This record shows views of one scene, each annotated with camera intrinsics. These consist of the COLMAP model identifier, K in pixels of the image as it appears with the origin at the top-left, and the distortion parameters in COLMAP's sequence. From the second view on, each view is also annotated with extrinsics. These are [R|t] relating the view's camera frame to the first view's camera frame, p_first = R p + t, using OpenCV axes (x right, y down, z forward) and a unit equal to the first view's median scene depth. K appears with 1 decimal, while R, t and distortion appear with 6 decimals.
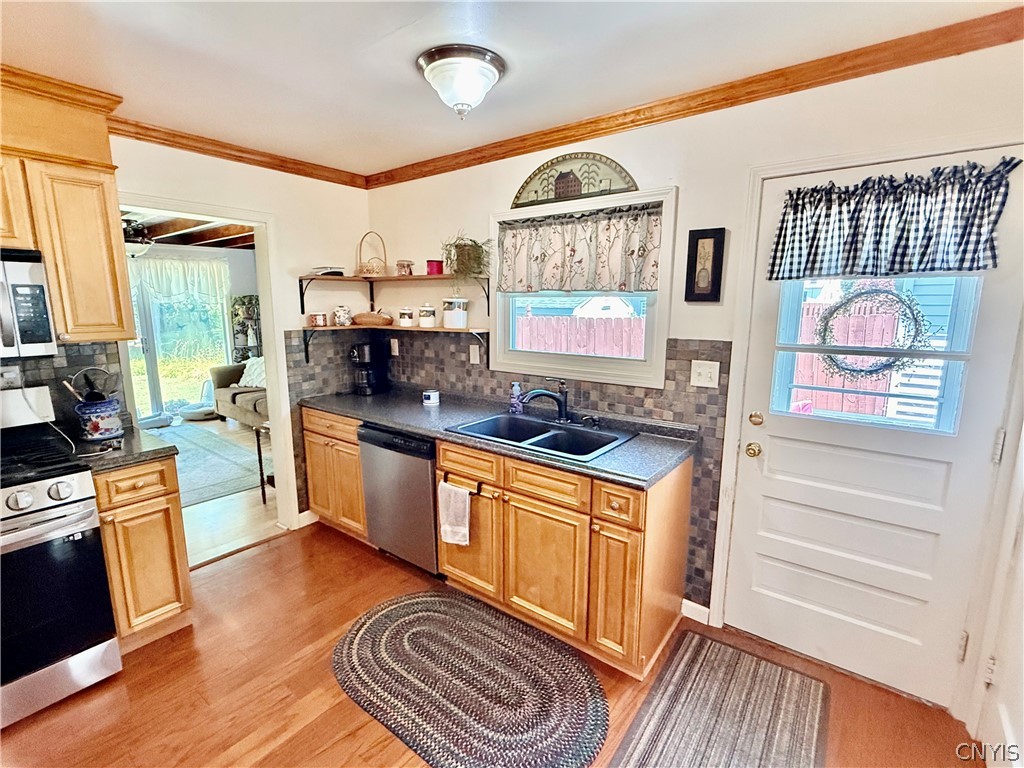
lens RADIAL K [[479.3, 0, 506.3], [0, 479.3, 385.8], [0, 0, 1]] dist [0.000337, -0.000027]
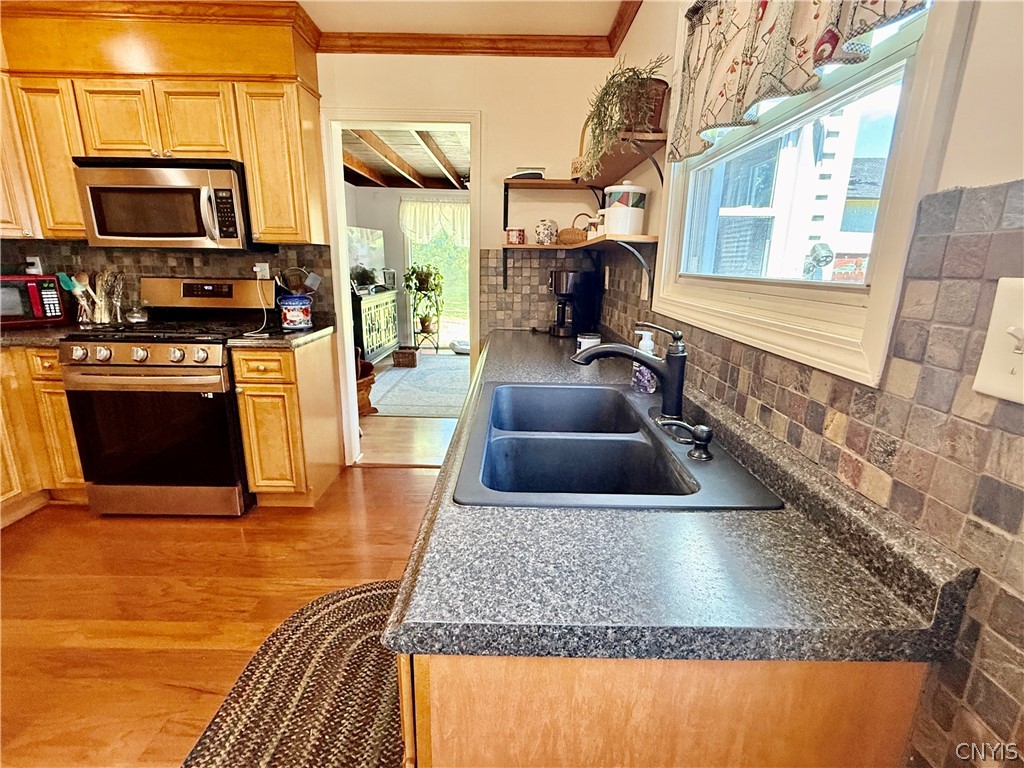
lens RADIAL K [[479.3, 0, 514.7], [0, 479.3, 385.7], [0, 0, 1]] dist [0.000337, -0.000027]
pose [[0.613280, 0.205178, -0.762751, 0.392731], [-0.152601, 0.978257, 0.140452, -0.001526], [0.774984, 0.030260, 0.631256, 0.630533]]
